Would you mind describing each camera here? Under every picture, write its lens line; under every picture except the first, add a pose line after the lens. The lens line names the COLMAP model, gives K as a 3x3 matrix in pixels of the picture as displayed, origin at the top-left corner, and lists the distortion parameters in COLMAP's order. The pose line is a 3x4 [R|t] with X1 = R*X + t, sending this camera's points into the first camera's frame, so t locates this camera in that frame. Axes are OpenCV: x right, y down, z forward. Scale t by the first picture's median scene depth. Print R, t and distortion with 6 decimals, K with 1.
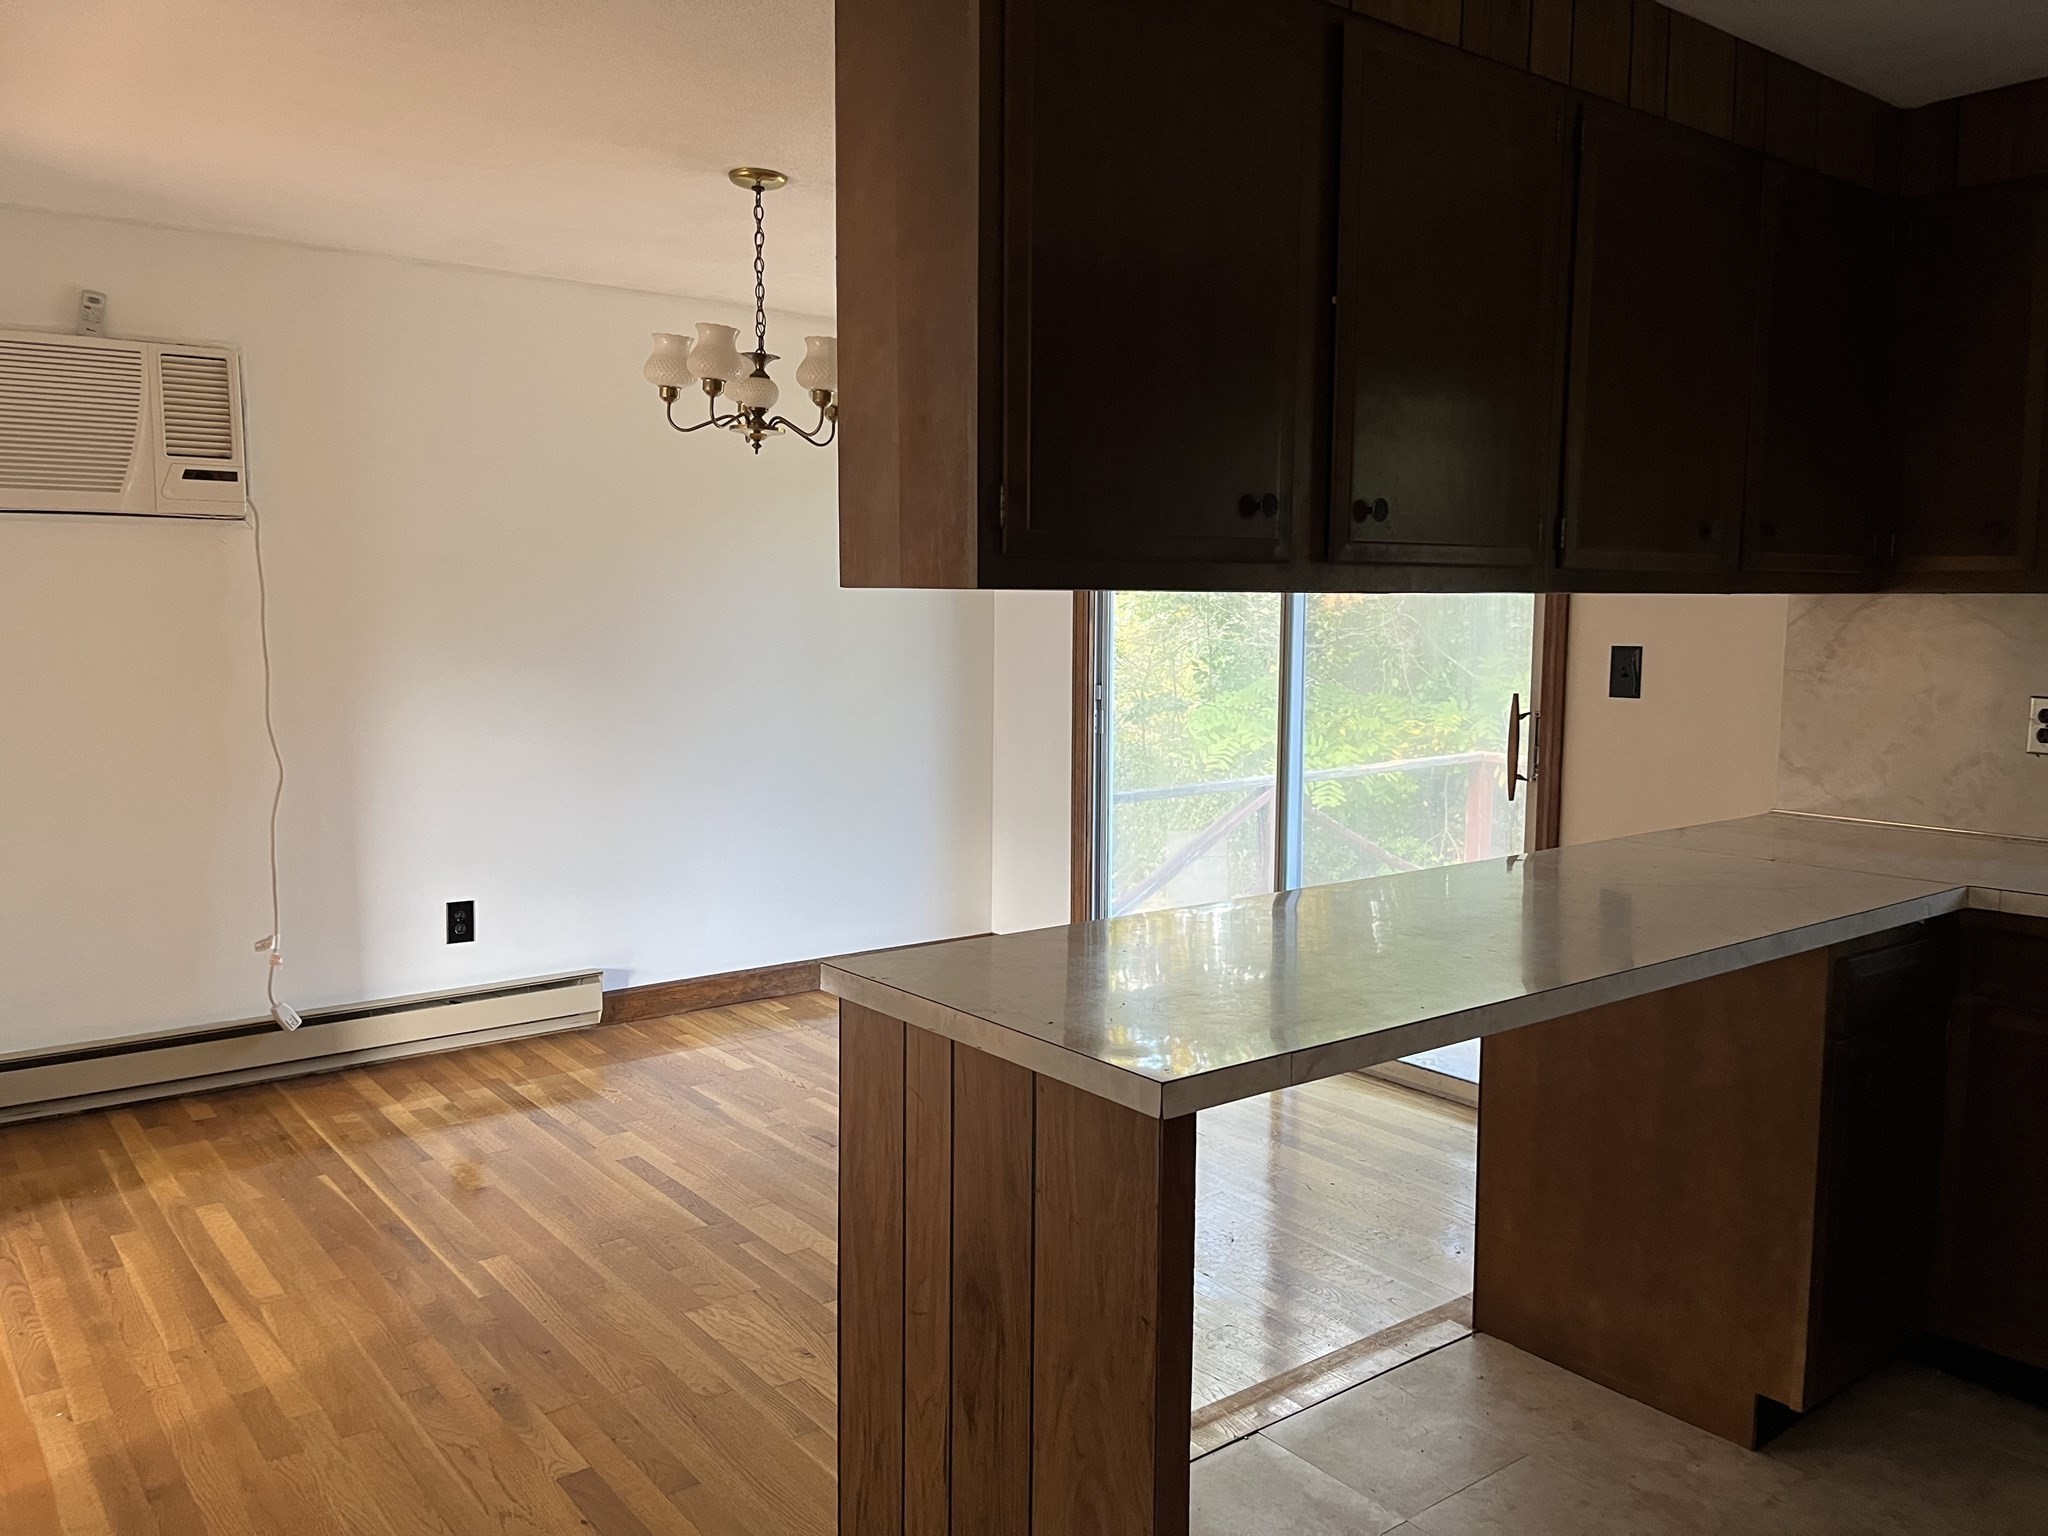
lens RADIAL K [[1563.8, 0, 1022.0], [0, 1563.8, 768.2], [0, 0, 1]] dist [0.064235, -0.072000]
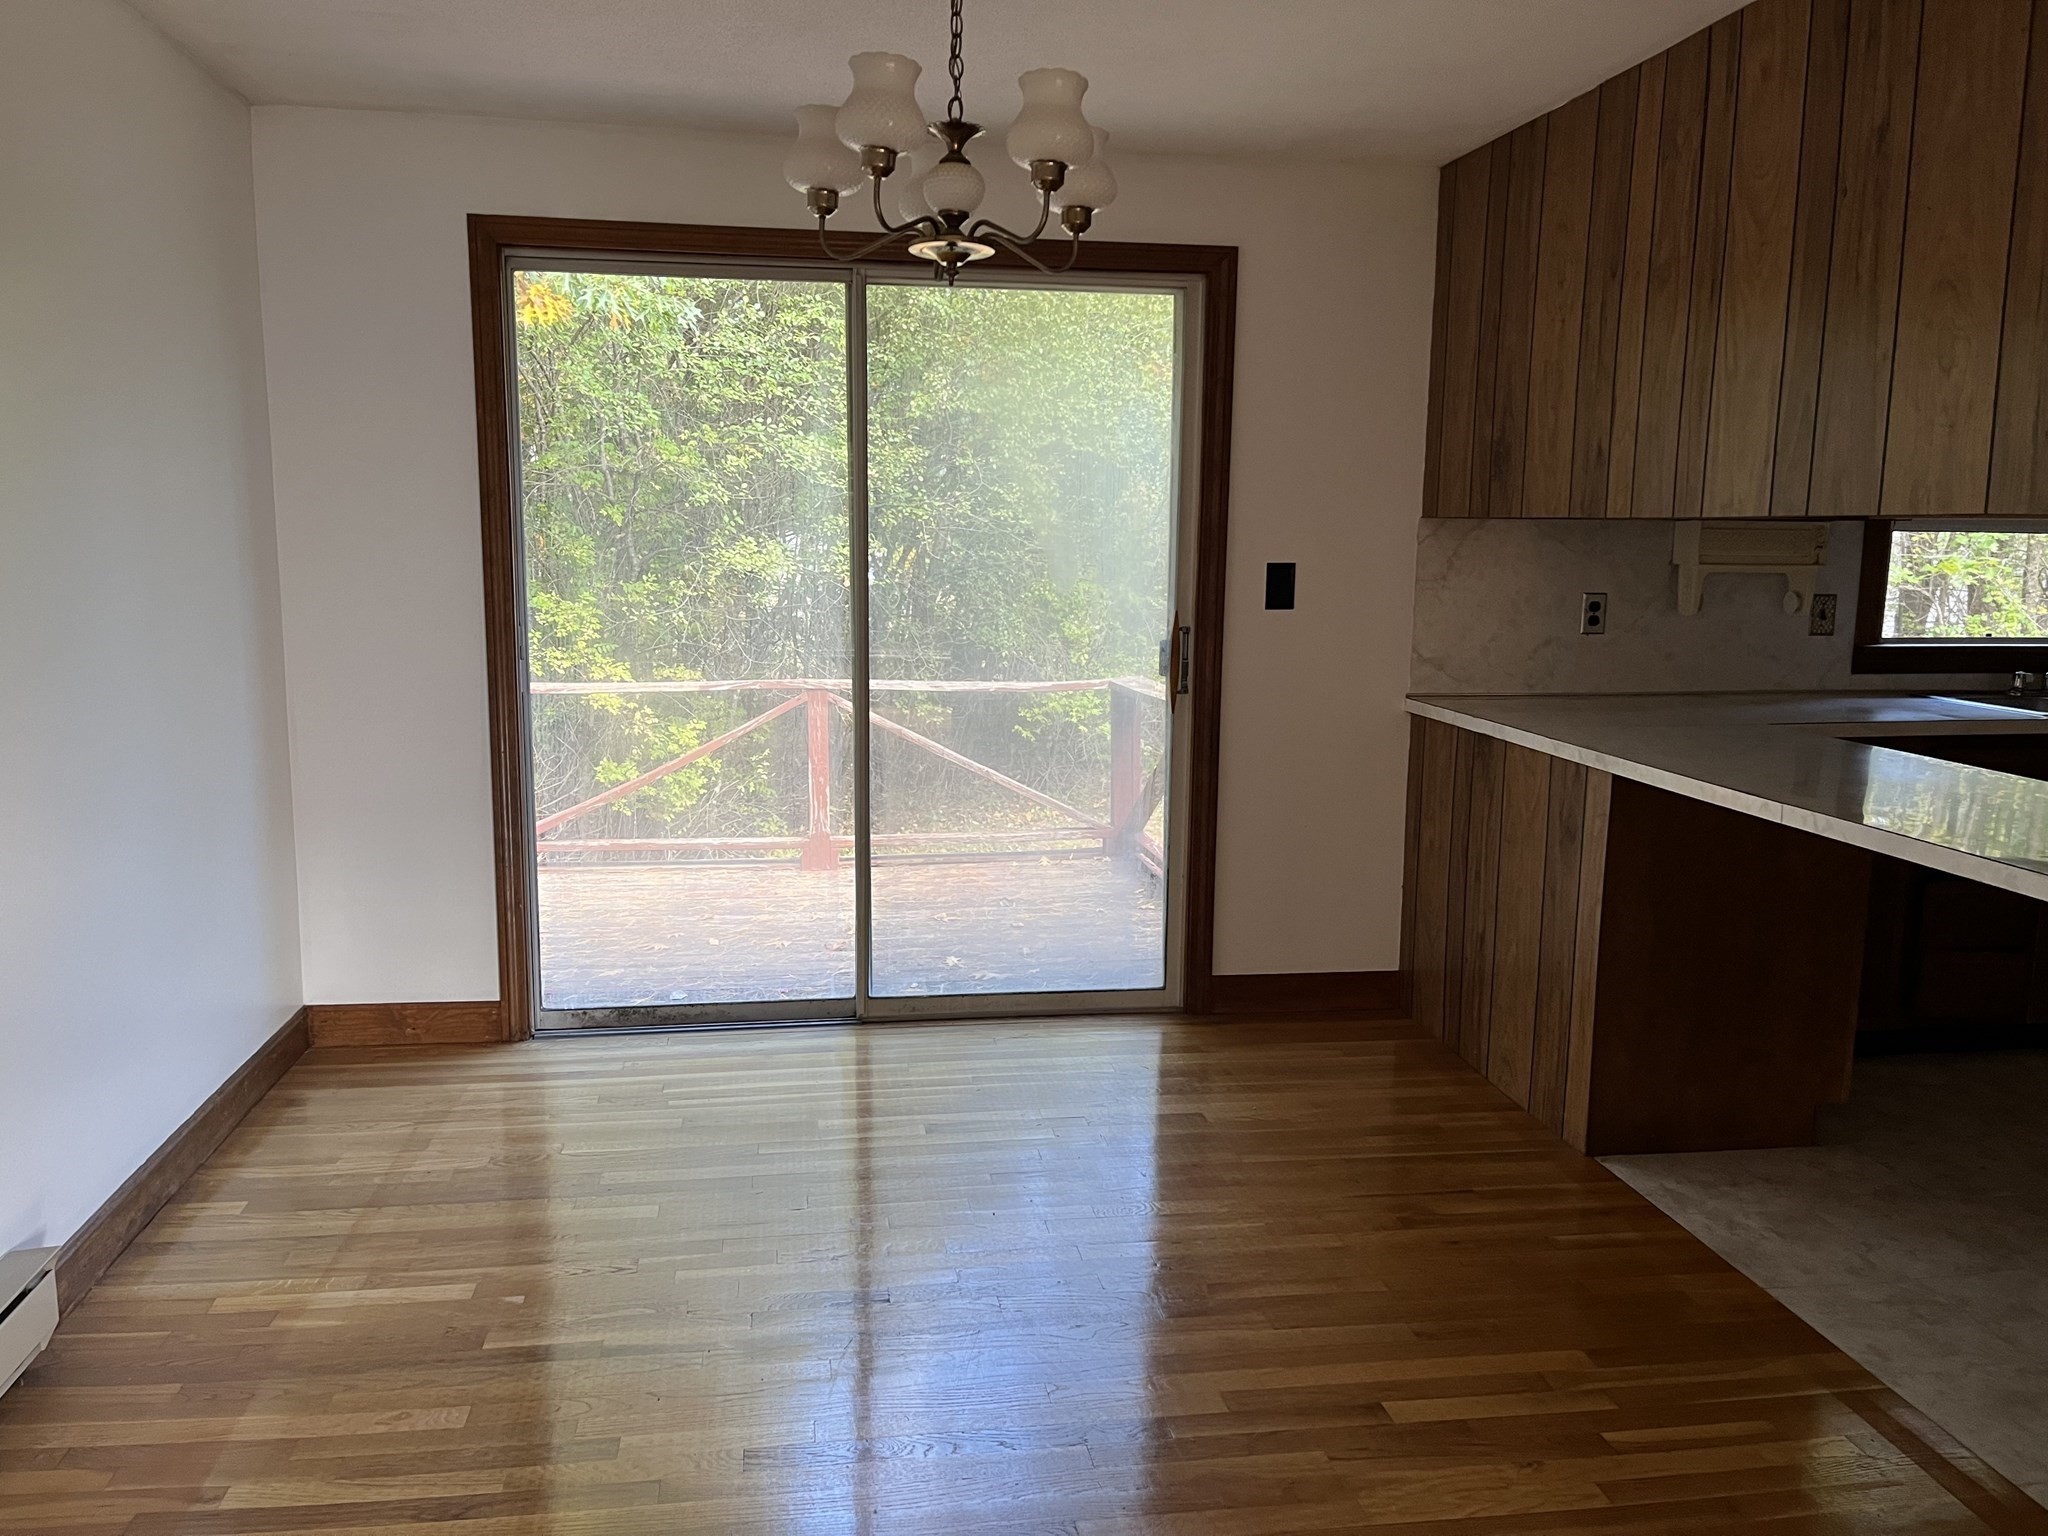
lens RADIAL K [[1563.8, 0, 996.0], [0, 1563.8, 802.6], [0, 0, 1]] dist [0.064235, -0.072000]
pose [[0.489304, -0.154632, 0.858295, -0.823544], [0.081982, 0.987953, 0.131254, -0.085589], [-0.868251, 0.006142, 0.496086, 0.742931]]
